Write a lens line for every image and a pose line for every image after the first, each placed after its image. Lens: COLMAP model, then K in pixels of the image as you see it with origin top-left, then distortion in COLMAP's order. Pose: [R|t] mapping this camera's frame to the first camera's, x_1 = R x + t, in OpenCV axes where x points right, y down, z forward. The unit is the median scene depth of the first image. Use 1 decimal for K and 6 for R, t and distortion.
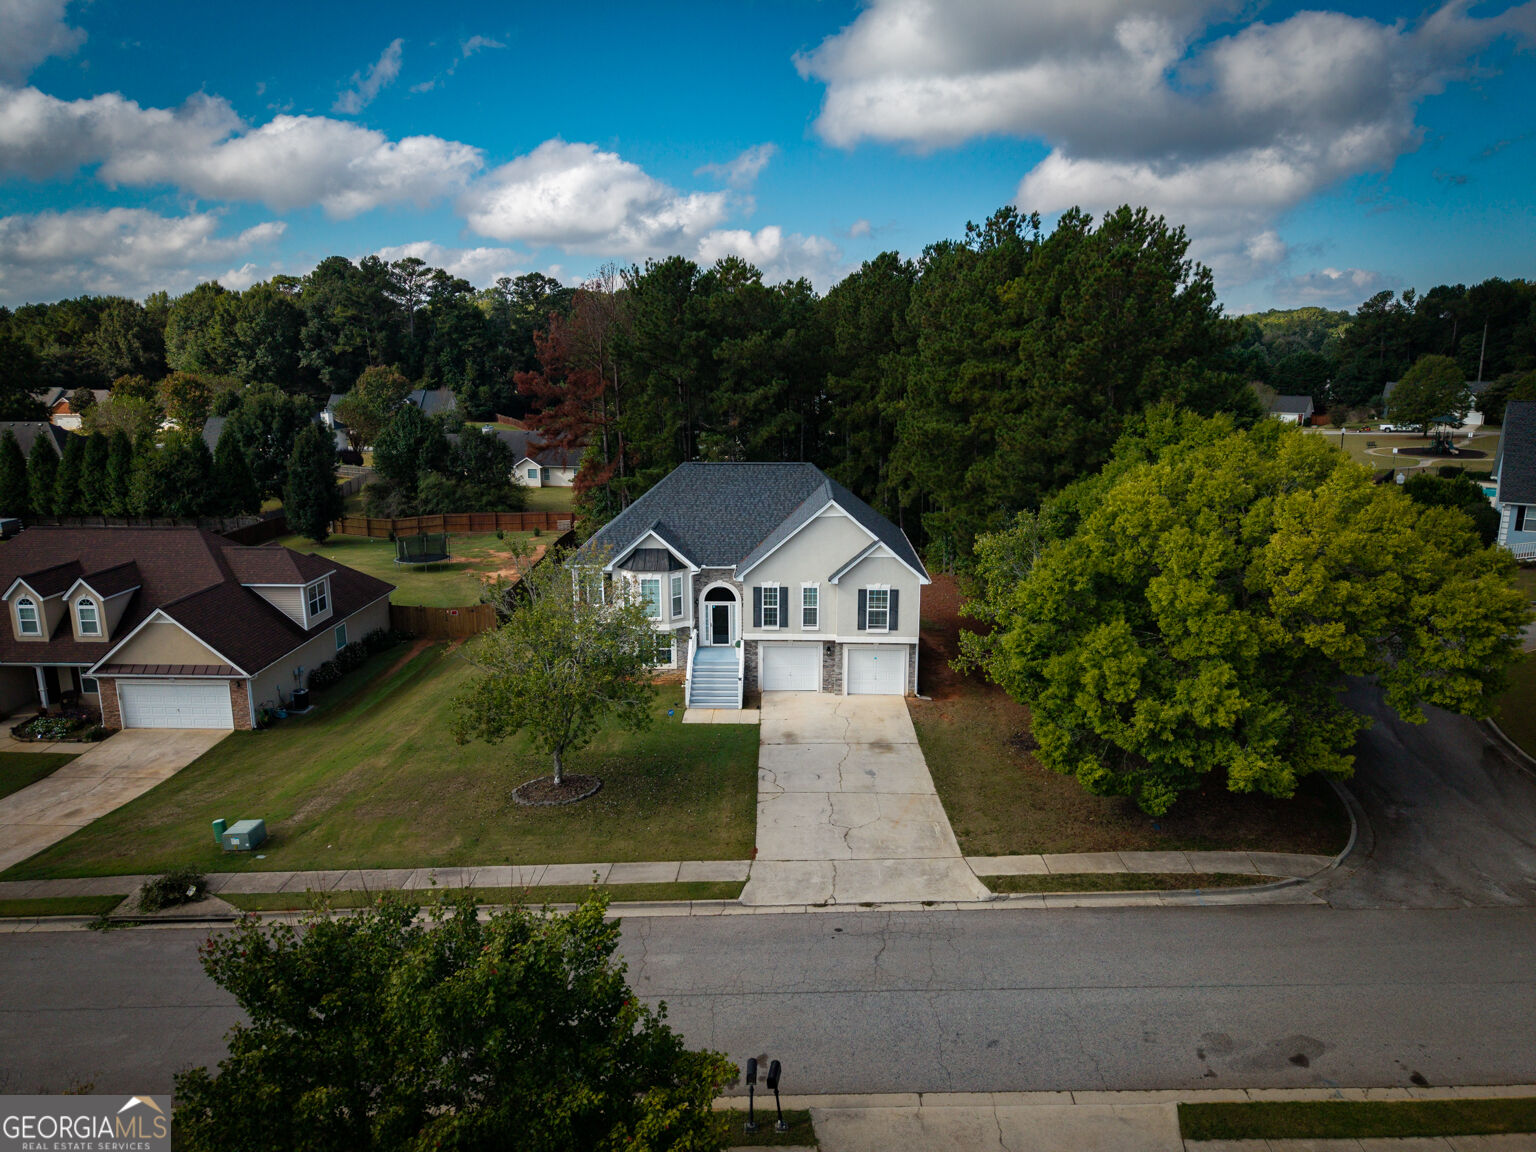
lens RADIAL K [[1063.9, 0, 793.4], [0, 1063.9, 558.2], [0, 0, 1]] dist [0.002364, -0.000407]
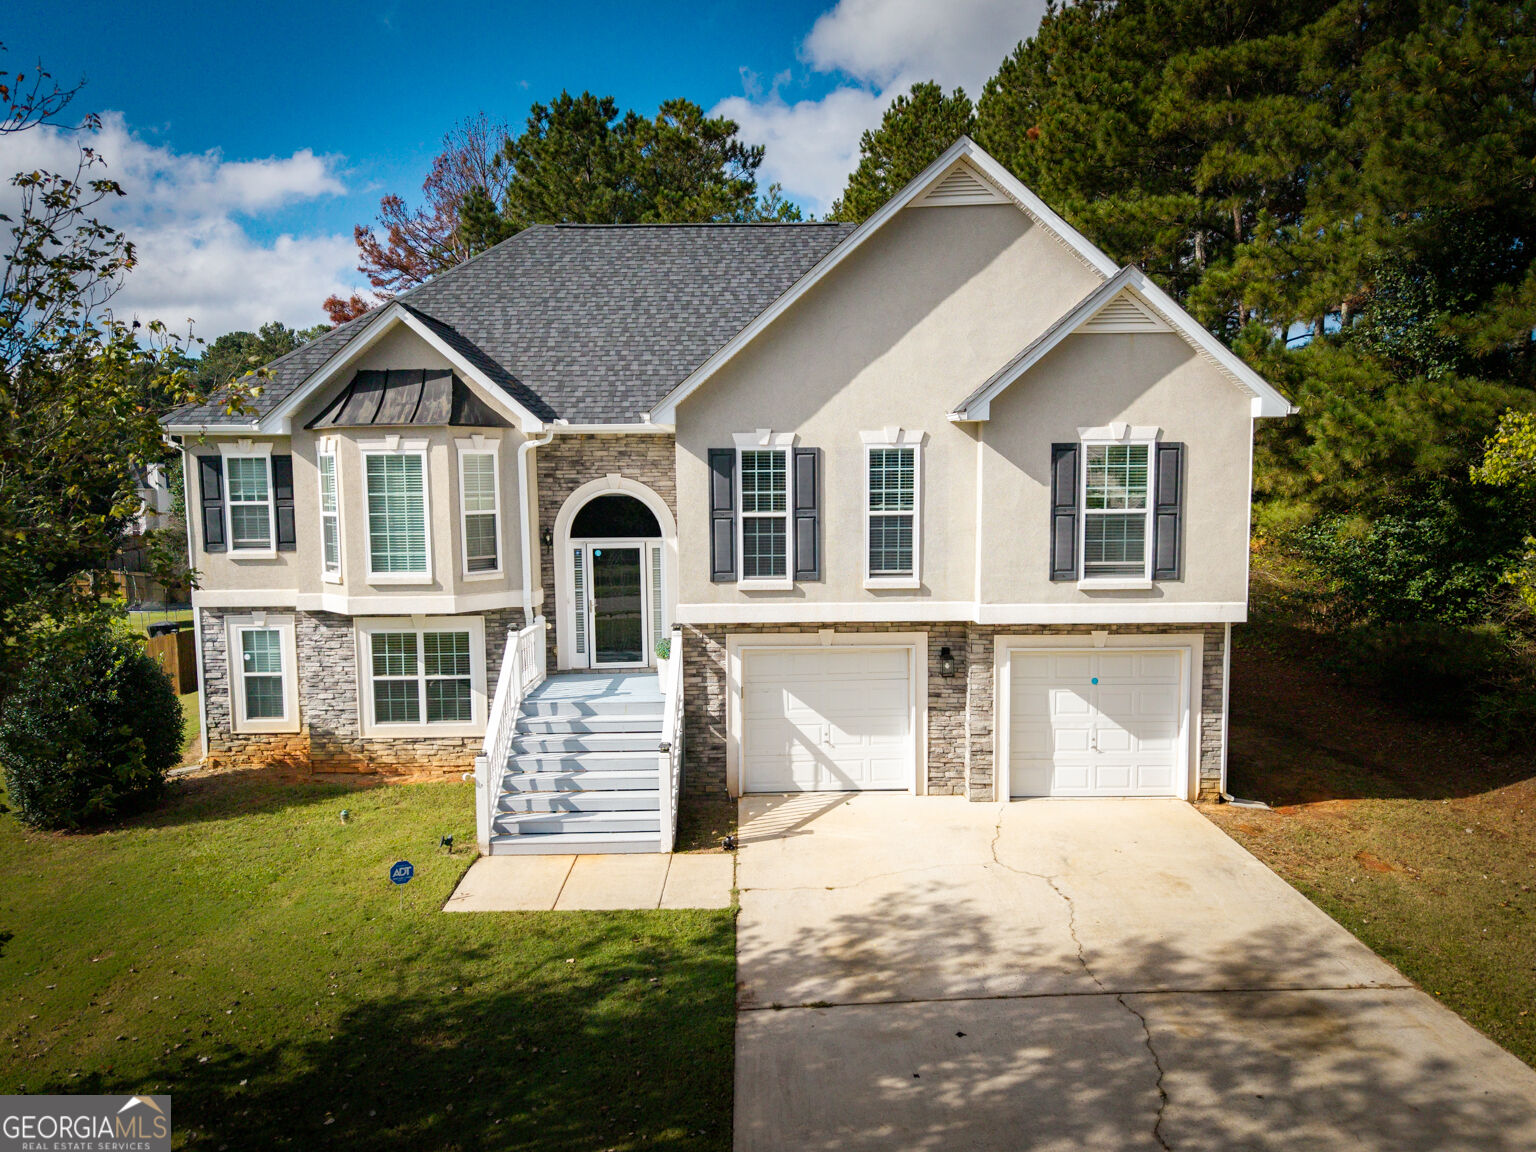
lens RADIAL K [[1065.0, 0, 776.0], [0, 1065.0, 573.5], [0, 0, 1]] dist [-0.001483, -0.005804]
pose [[0.999746, -0.017844, 0.013750, -0.022529], [0.019267, 0.993581, -0.111474, 0.097422], [-0.011673, 0.111711, 0.993672, 0.691315]]
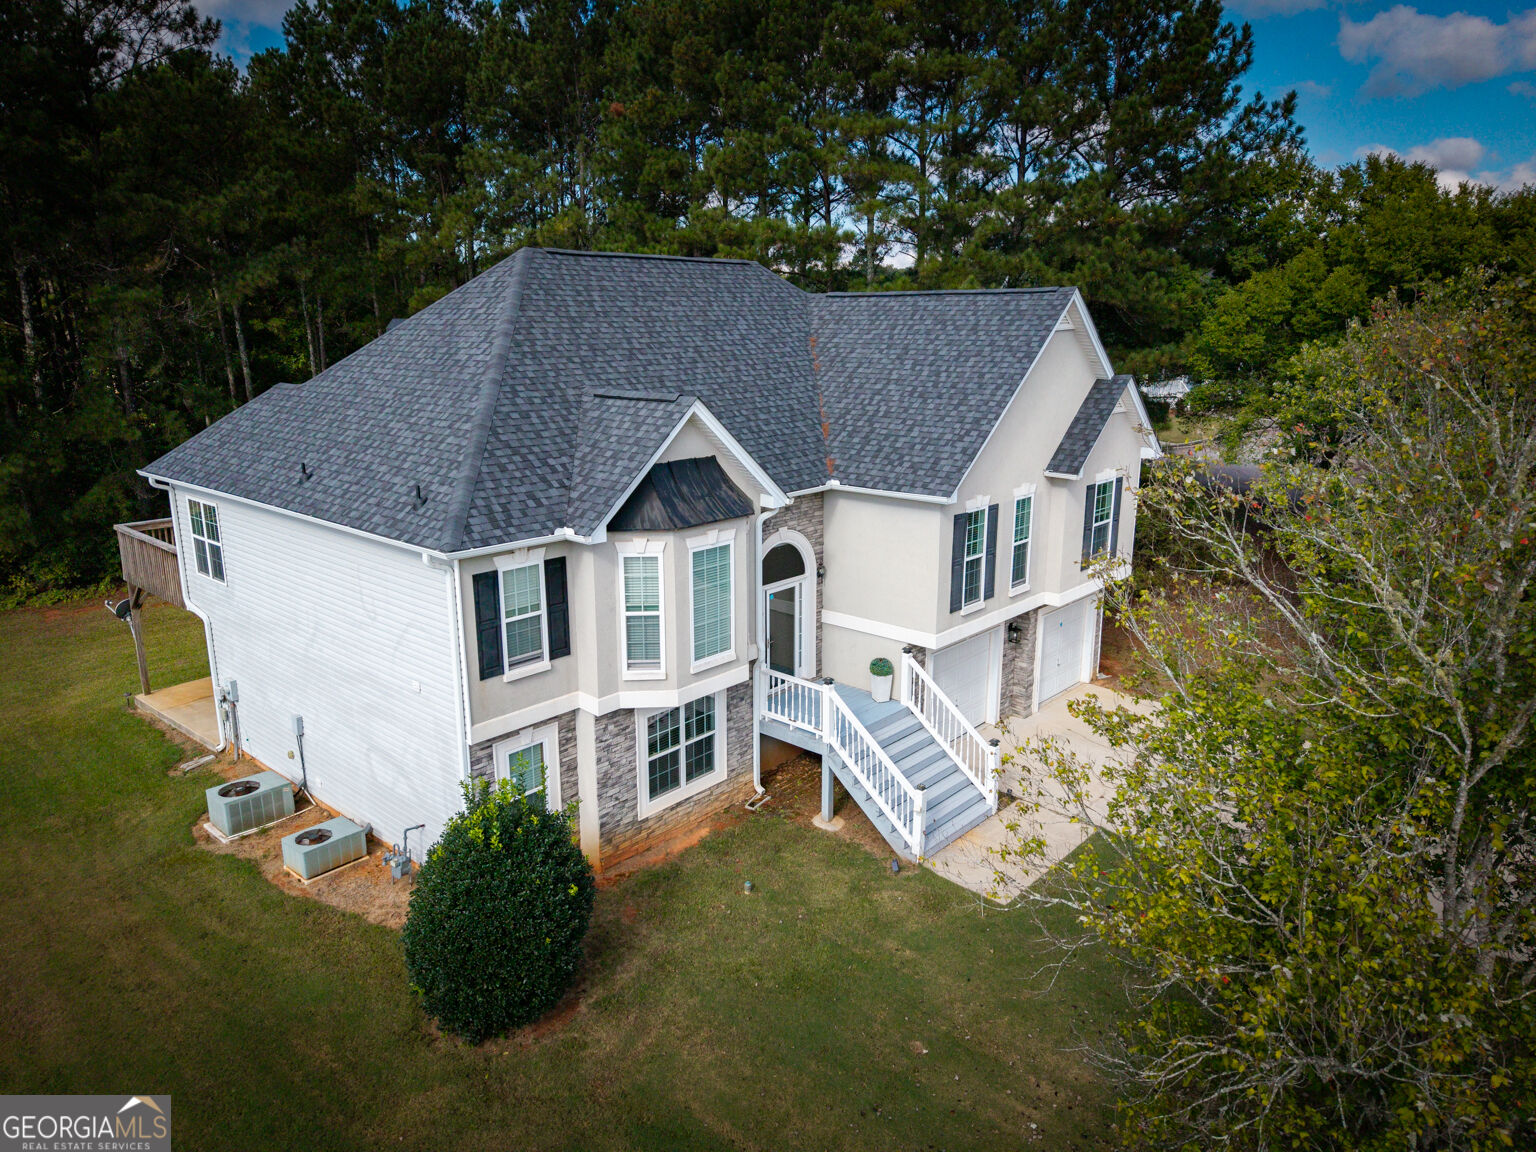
lens RADIAL K [[1045.9, 0, 768.4], [0, 1045.9, 615.0], [0, 0, 1]] dist [0.048244, -0.052290]
pose [[0.666242, -0.214619, 0.714185, -0.373043], [0.159736, 0.976535, 0.144444, -0.004207], [-0.728427, 0.017846, 0.684891, 0.775749]]
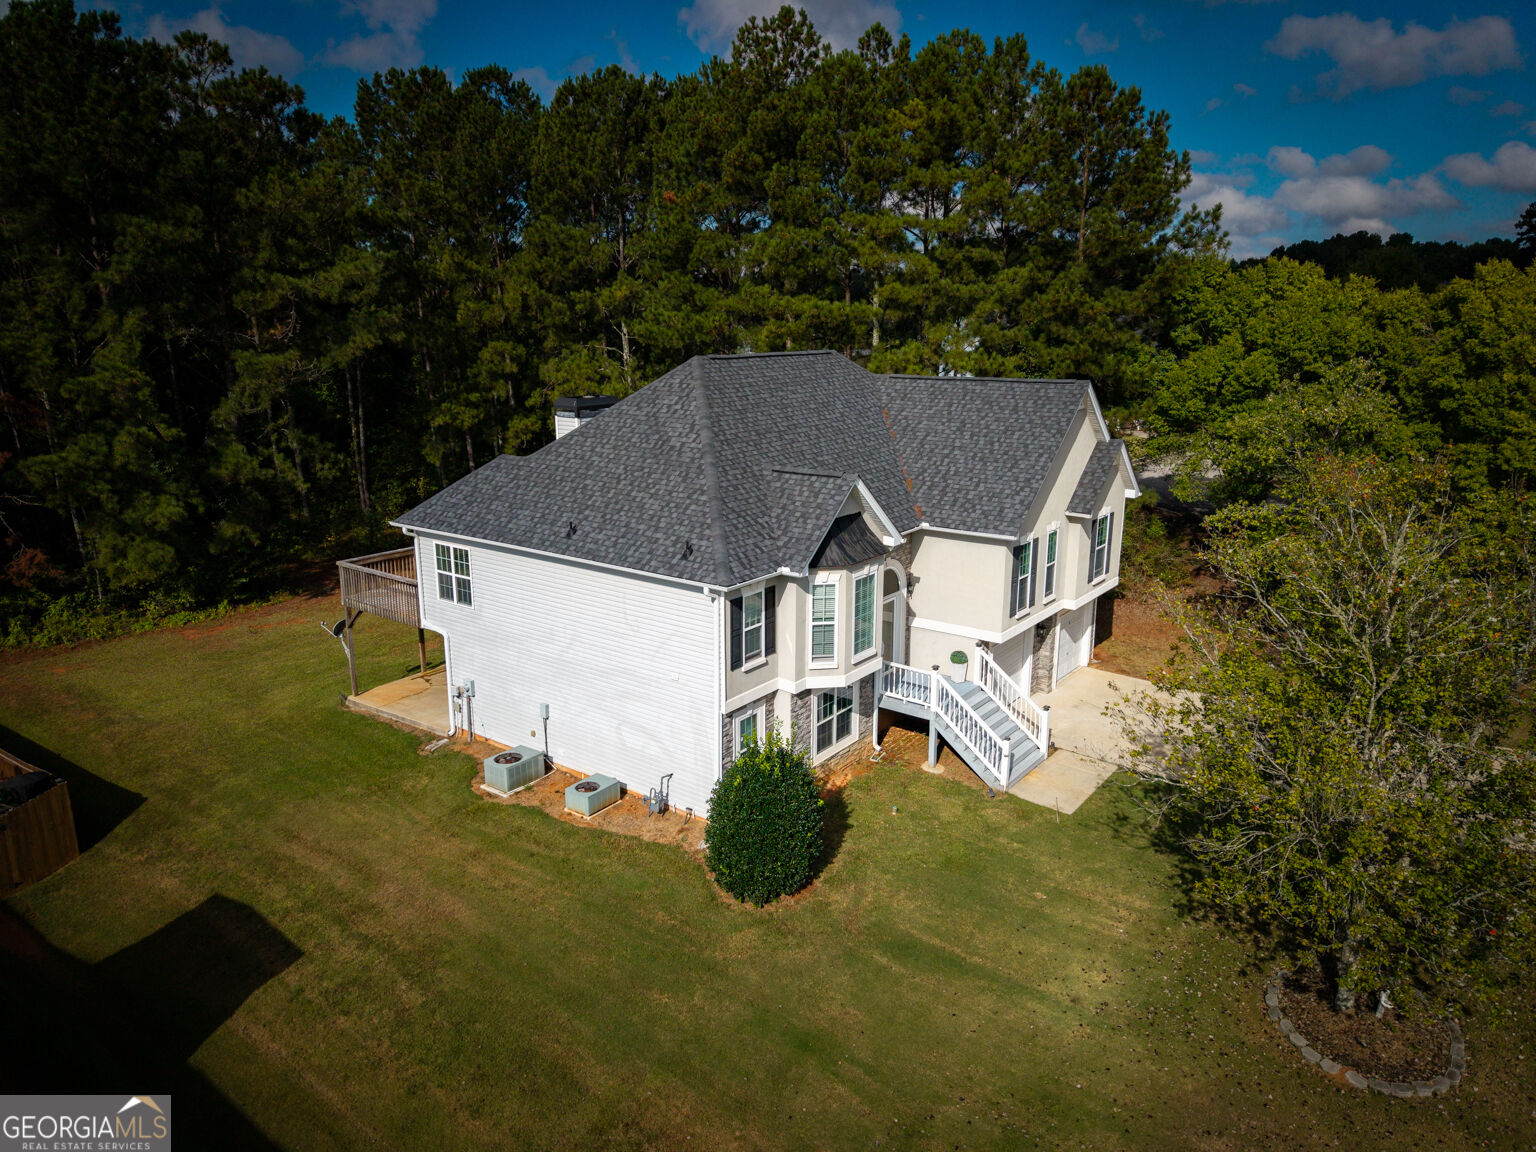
lens RADIAL K [[1045.9, 0, 768.4], [0, 1045.9, 615.0], [0, 0, 1]] dist [0.048244, -0.052290]
pose [[0.601000, -0.230077, 0.765417, -0.547884], [0.170393, 0.972538, 0.158545, -0.048112], [-0.780874, 0.035136, 0.623699, 0.750584]]
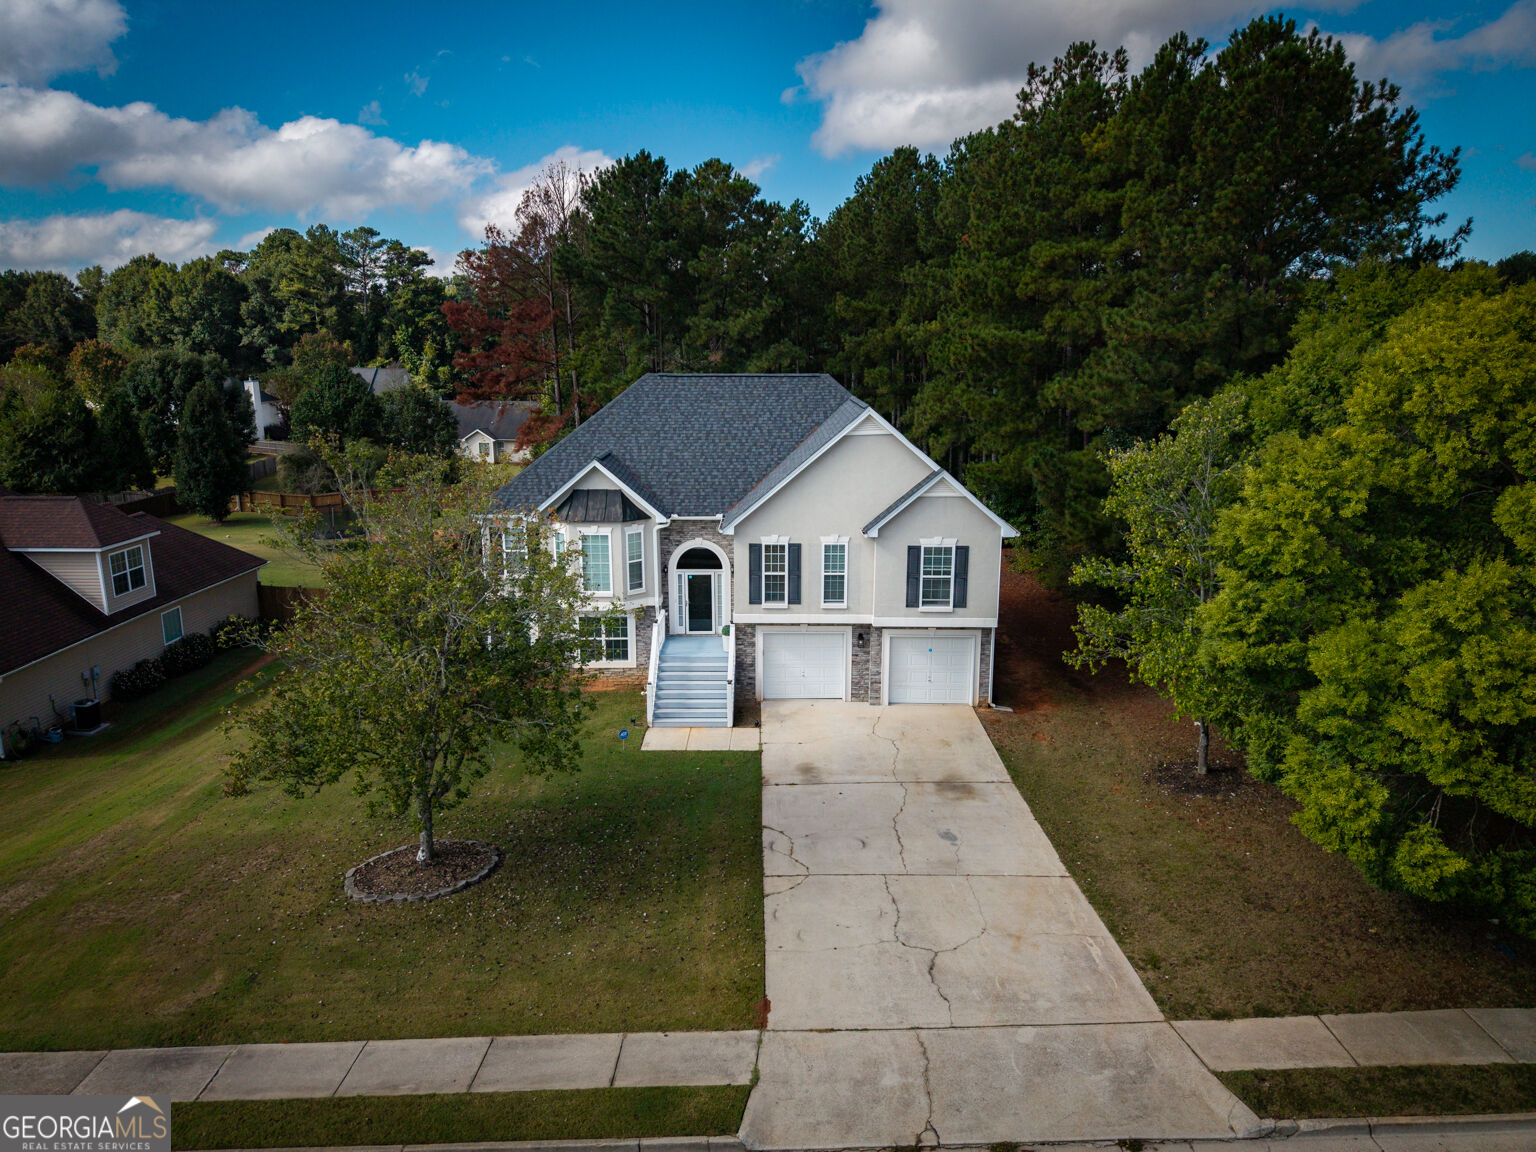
lens RADIAL K [[1065.0, 0, 776.0], [0, 1065.0, 573.5], [0, 0, 1]] dist [-0.001483, -0.005804]
pose [[0.999988, -0.004662, 0.001392, -0.021559], [0.004646, 0.999927, 0.011154, 0.038235], [-0.001444, -0.011148, 0.999937, 0.332841]]
